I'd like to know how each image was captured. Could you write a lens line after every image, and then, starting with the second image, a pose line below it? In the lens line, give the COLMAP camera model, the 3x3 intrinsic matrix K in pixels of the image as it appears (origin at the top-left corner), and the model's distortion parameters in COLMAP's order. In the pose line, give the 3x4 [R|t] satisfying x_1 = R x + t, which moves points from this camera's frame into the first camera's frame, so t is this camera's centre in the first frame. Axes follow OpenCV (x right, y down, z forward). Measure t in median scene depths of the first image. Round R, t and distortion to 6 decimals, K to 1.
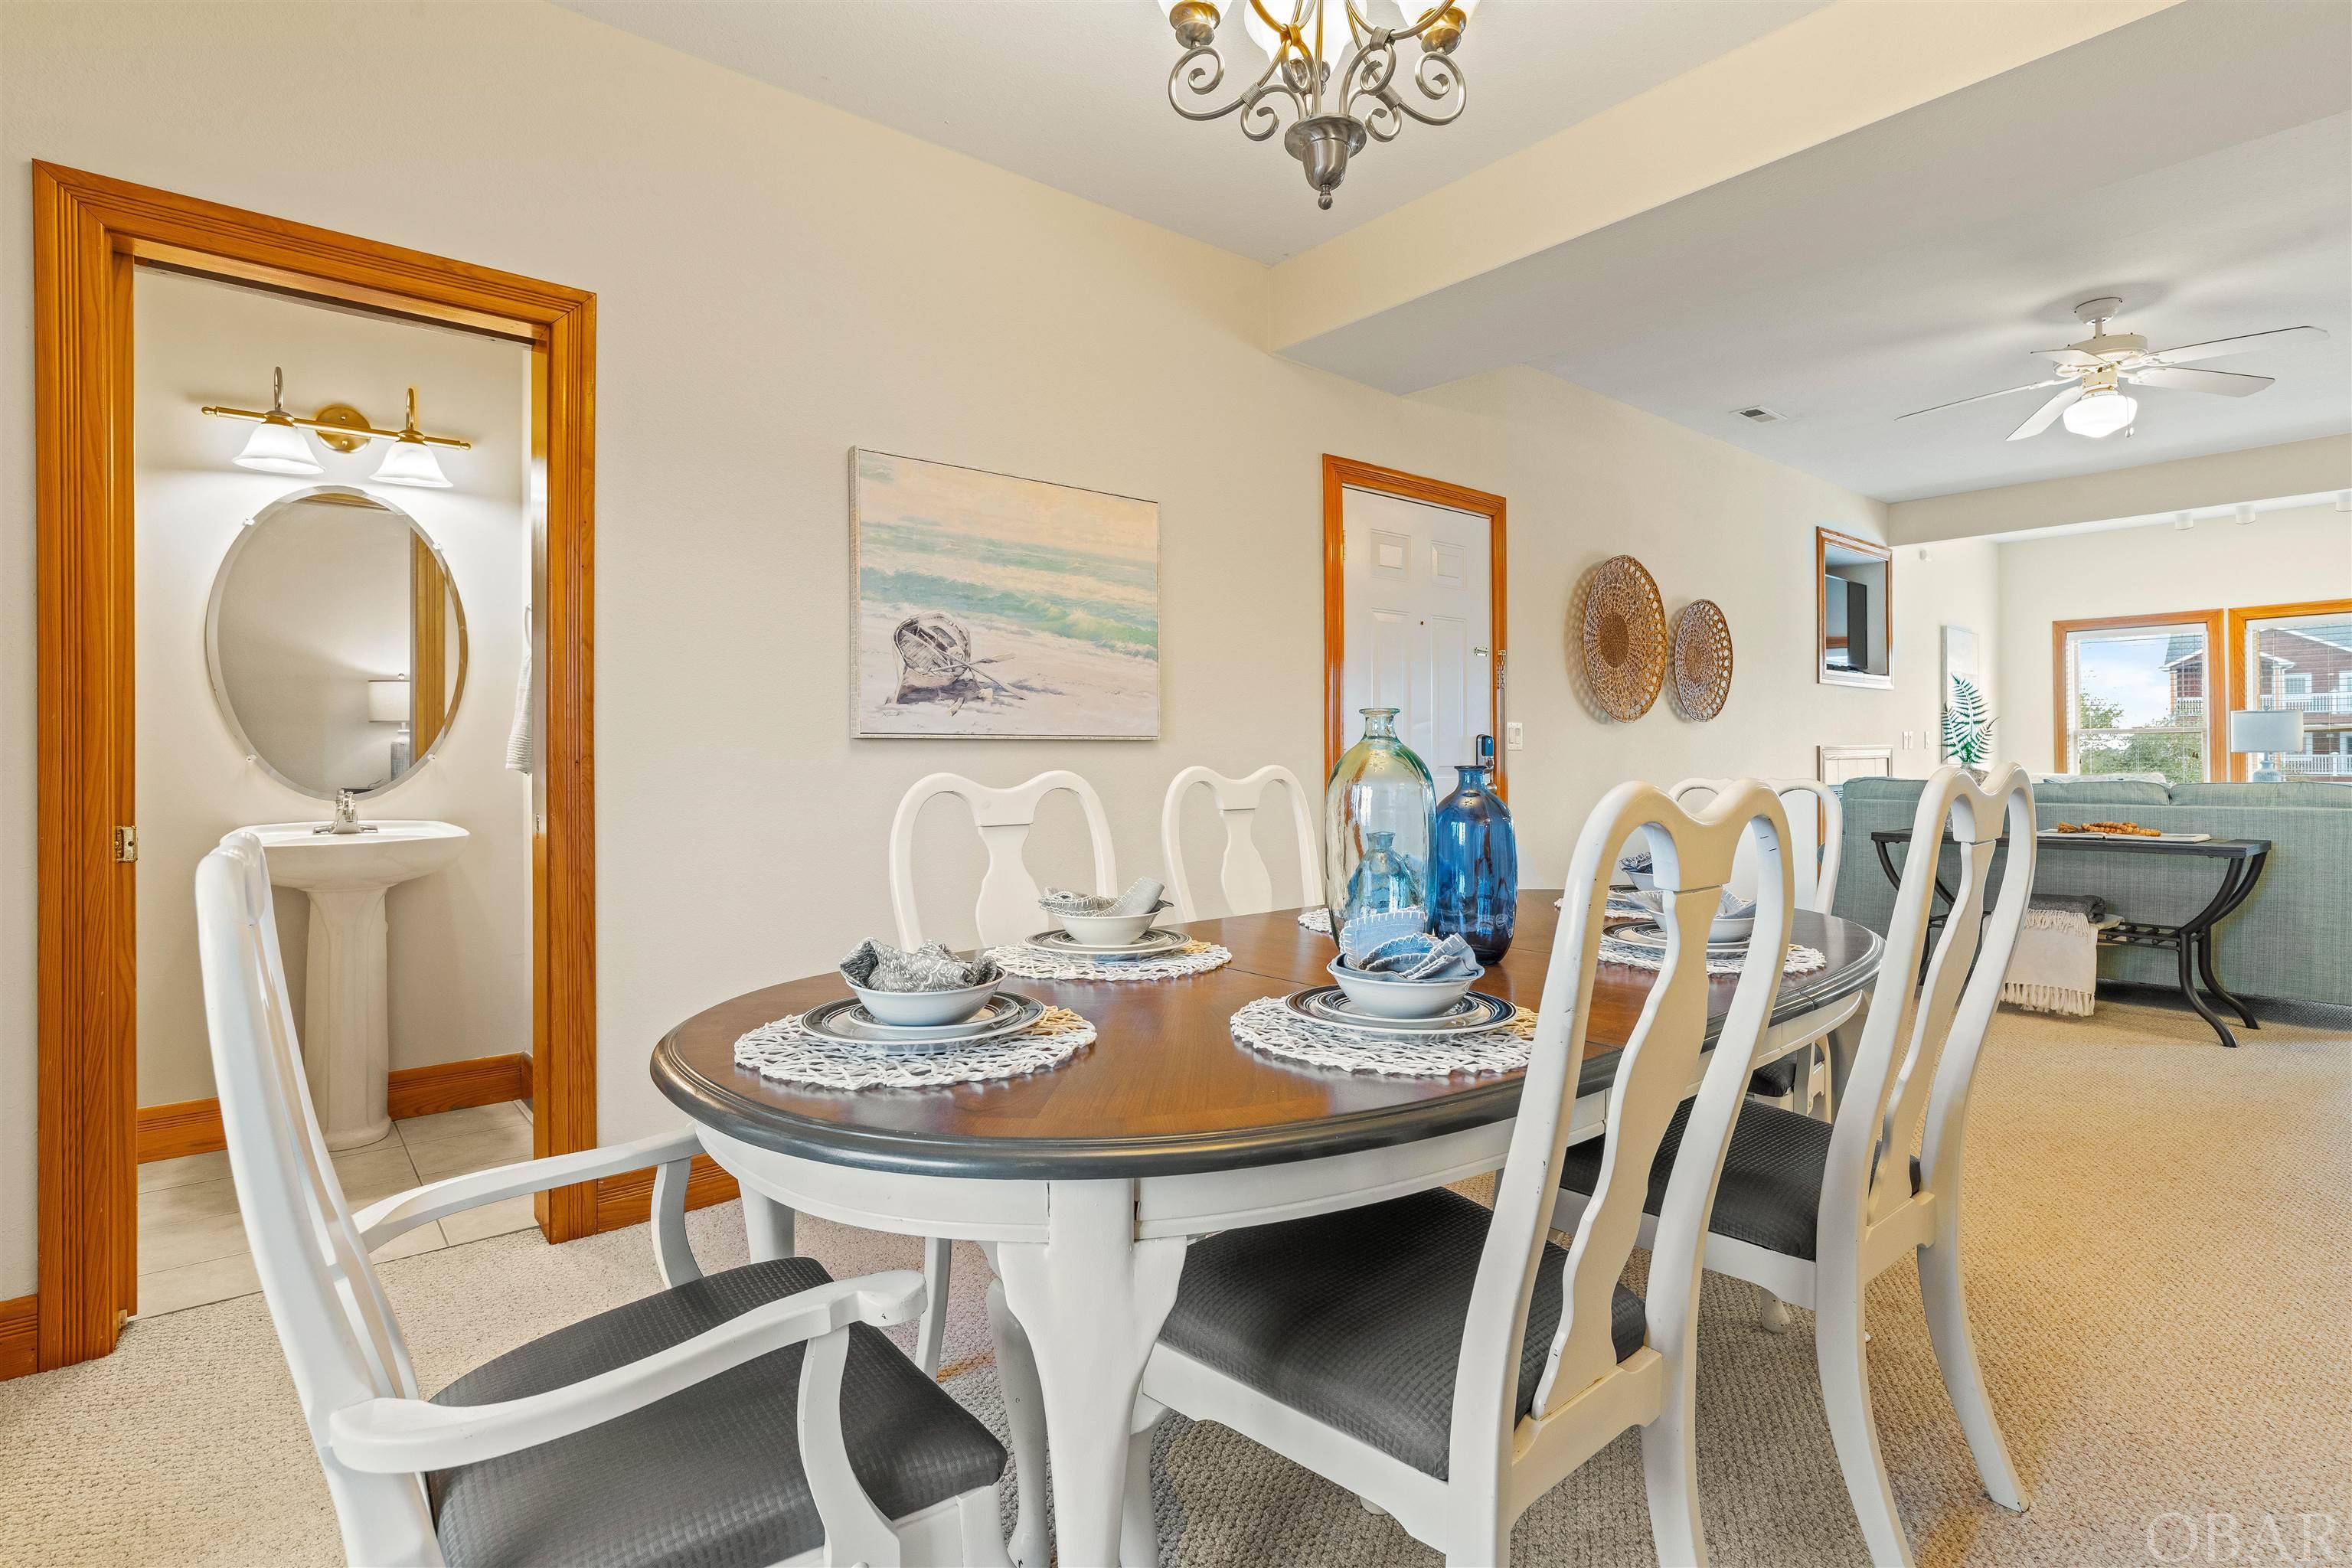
lens RADIAL K [[1144.6, 0, 1189.2], [0, 1144.6, 759.9], [0, 0, 1]] dist [-0.002546, 0.002243]
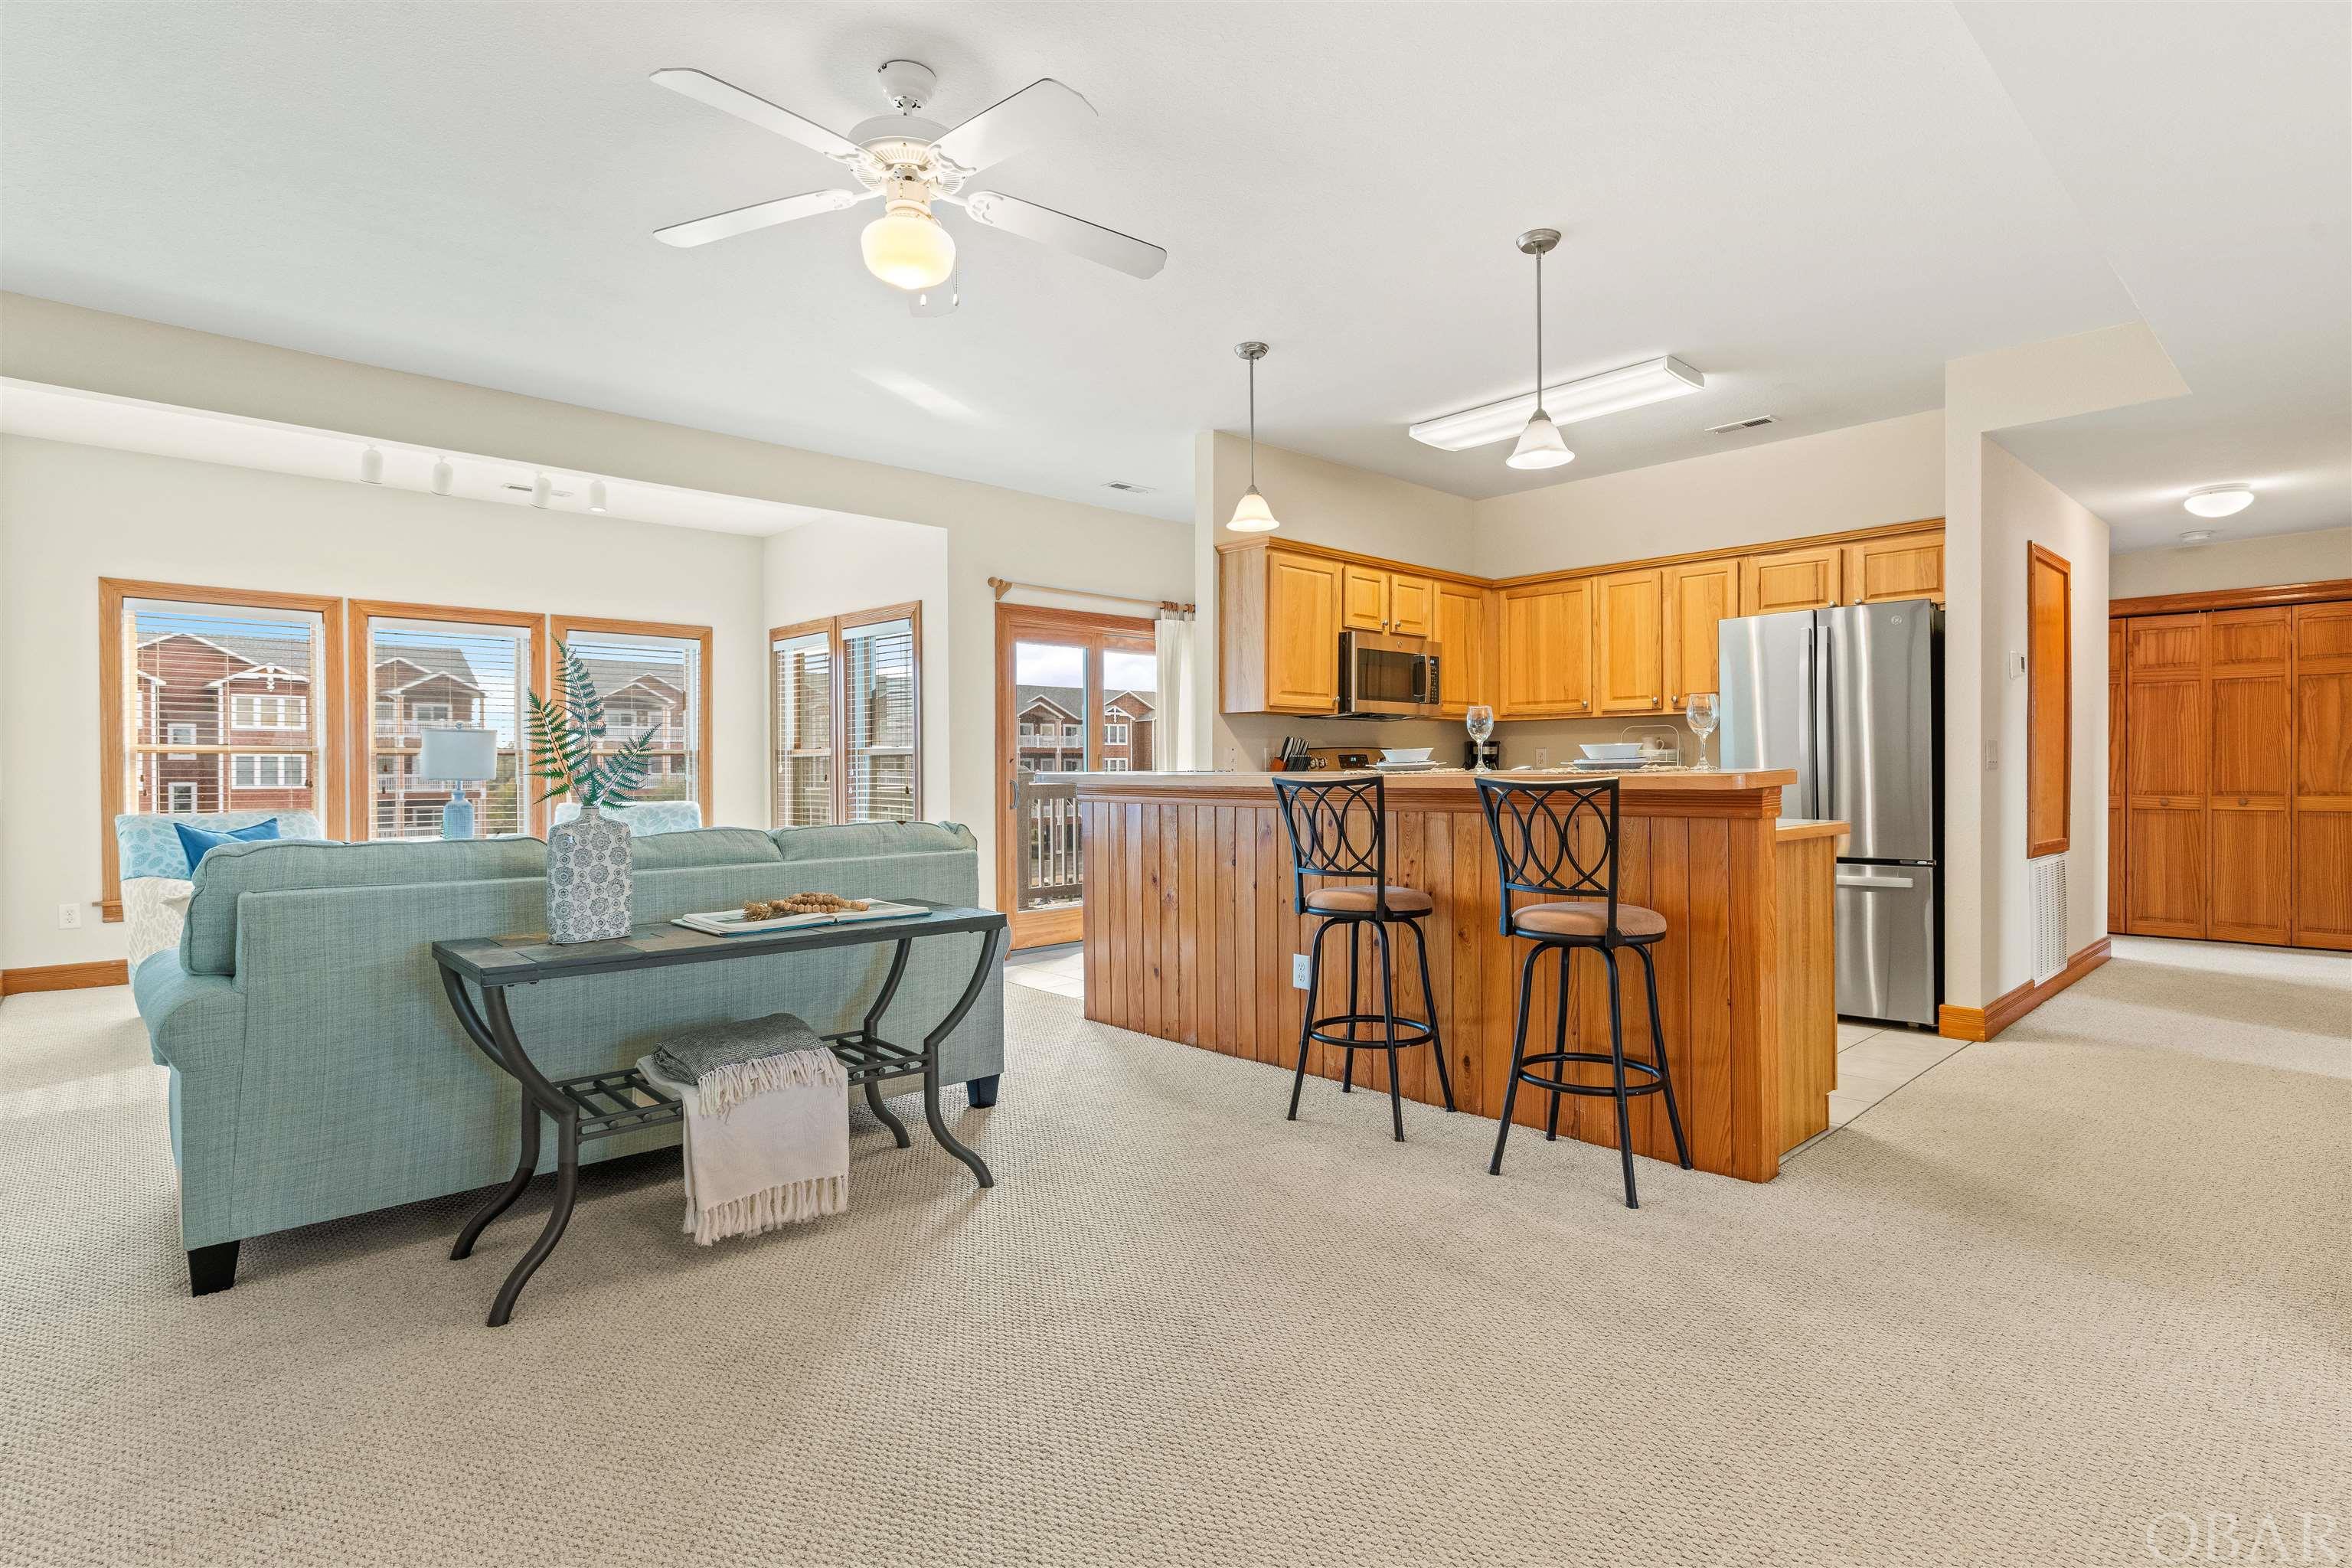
lens RADIAL K [[1144.6, 0, 1182.5], [0, 1144.6, 772.7], [0, 0, 1]] dist [-0.002546, 0.002243]
pose [[-0.050104, 0.002809, 0.998740, 0.151376], [0.003526, 0.999990, -0.002636, -0.012415], [-0.998738, 0.003389, -0.050113, 0.832309]]
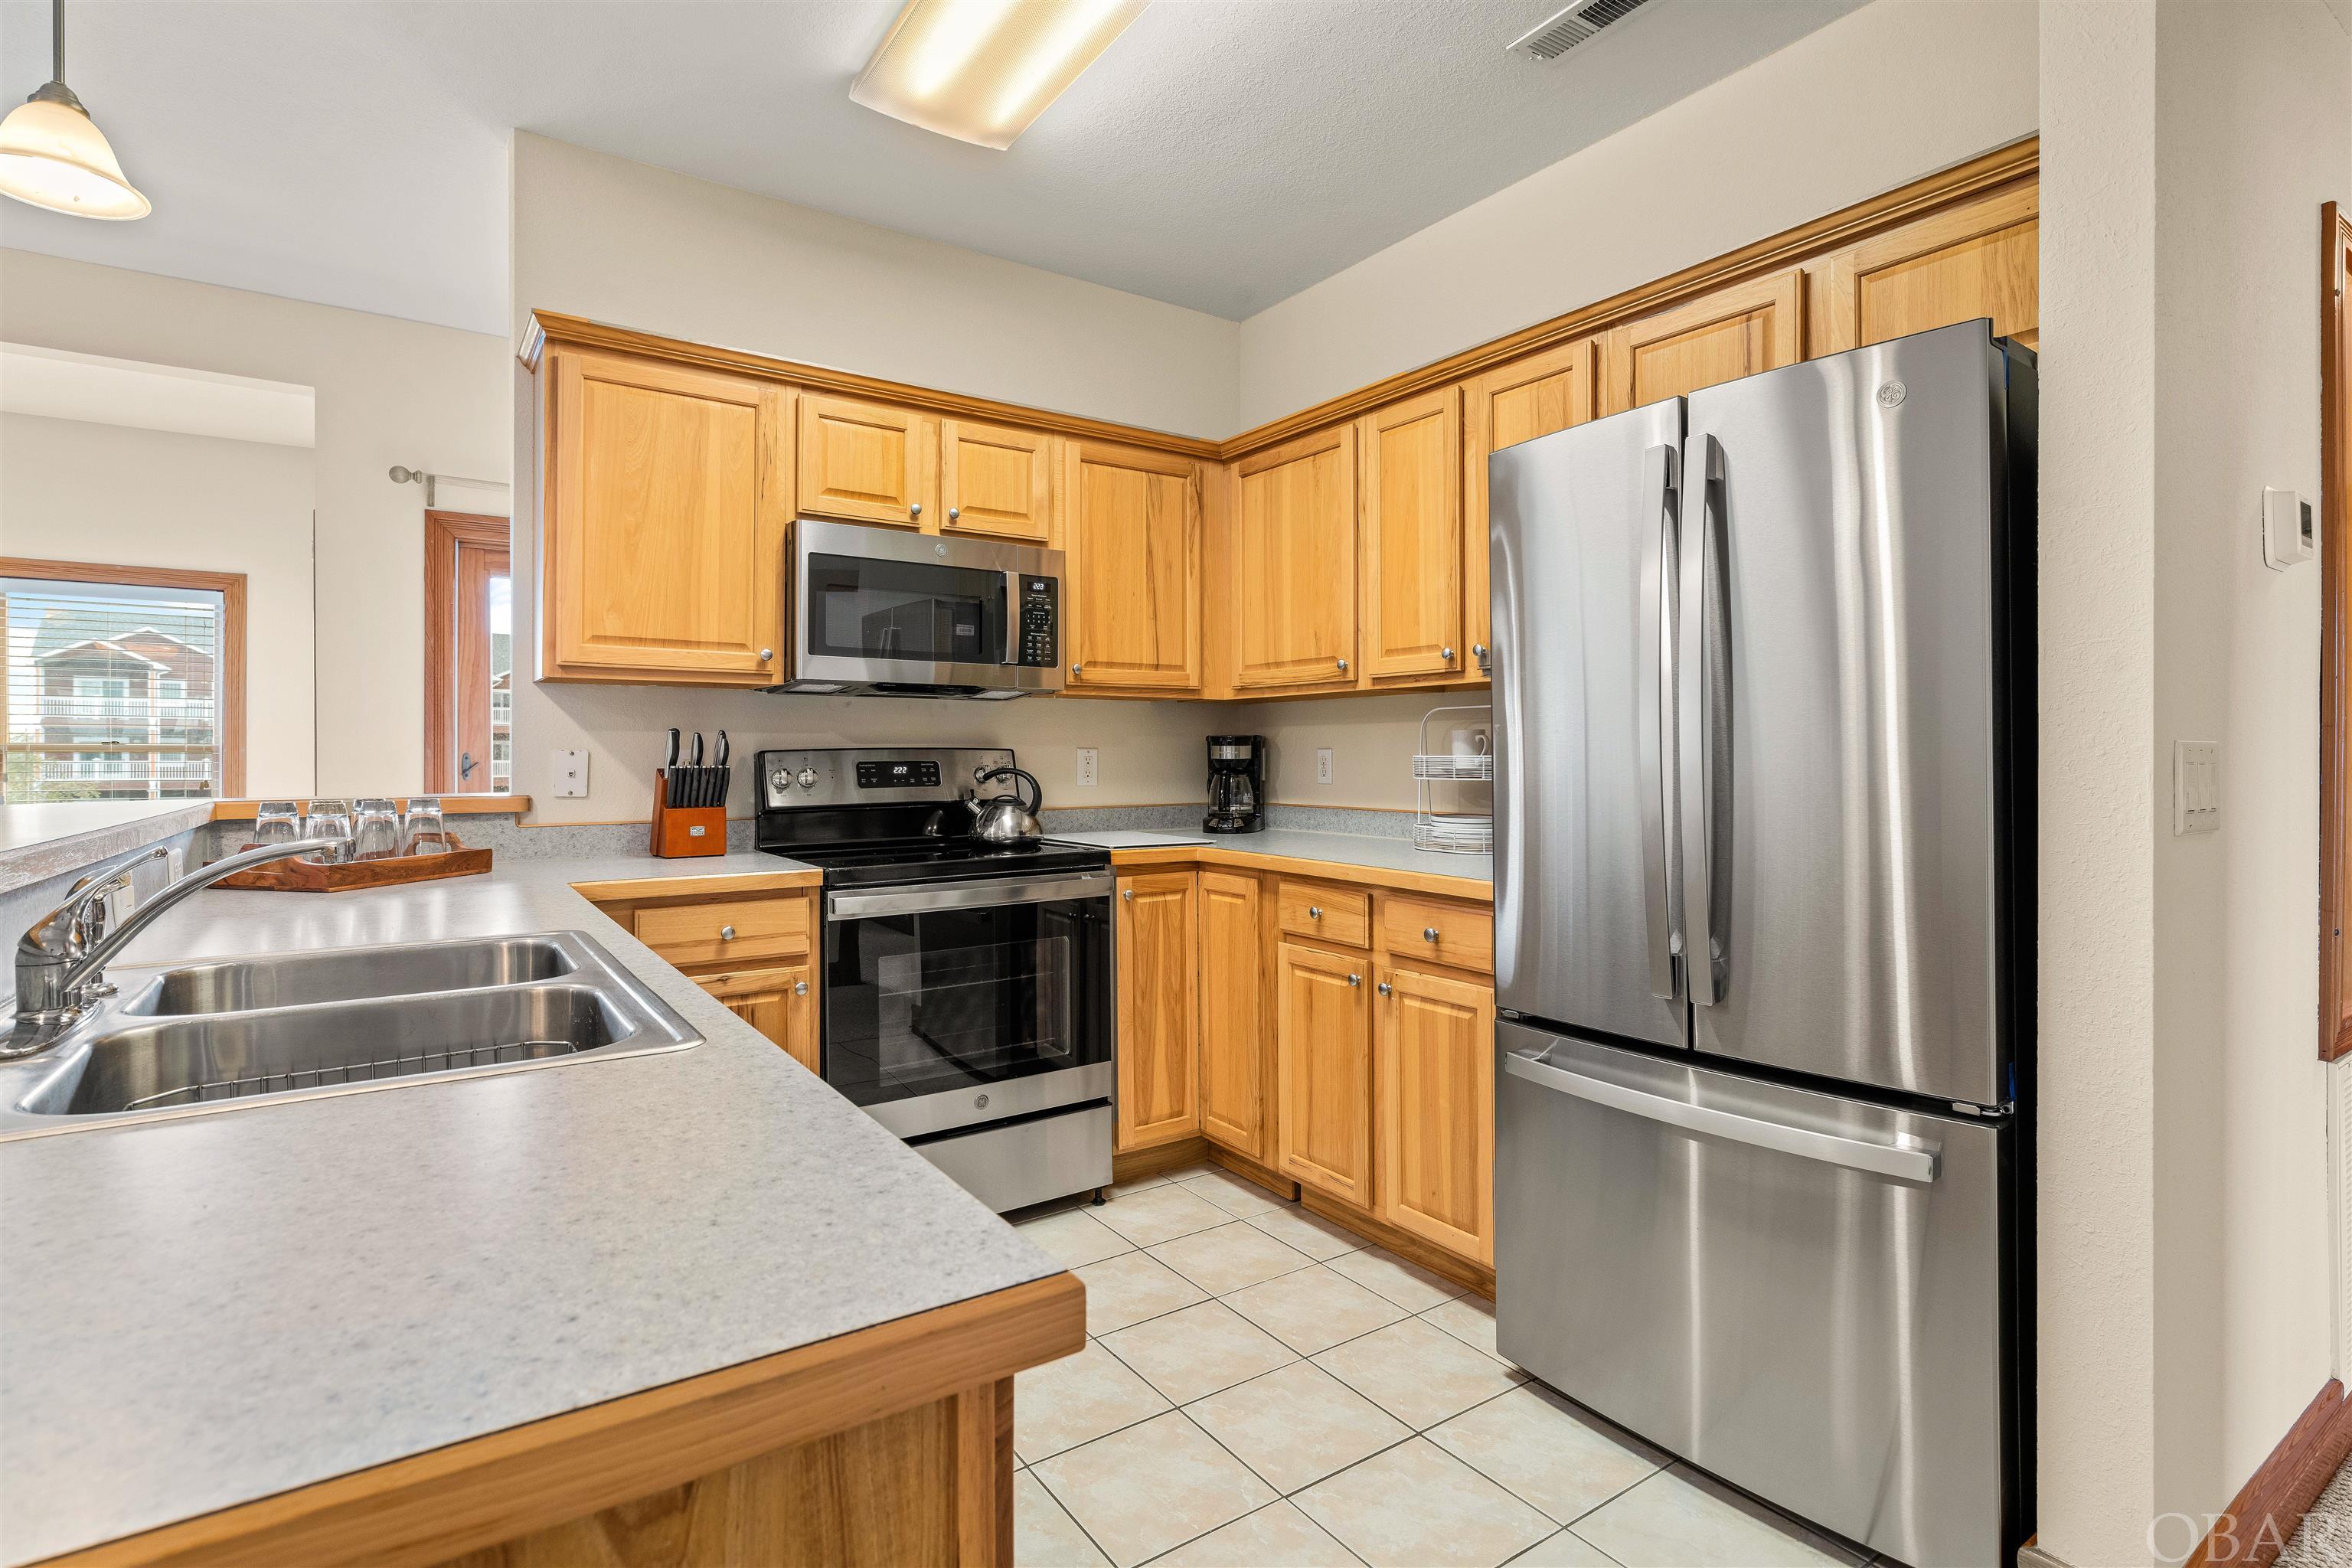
lens RADIAL K [[1144.6, 0, 1169.5], [0, 1144.6, 751.3], [0, 0, 1]] dist [-0.002546, 0.002243]
pose [[0.101325, 0.012014, 0.994781, 0.783509], [-0.003487, 0.999925, -0.011721, -0.034461], [-0.994847, -0.002281, 0.101359, 0.315114]]
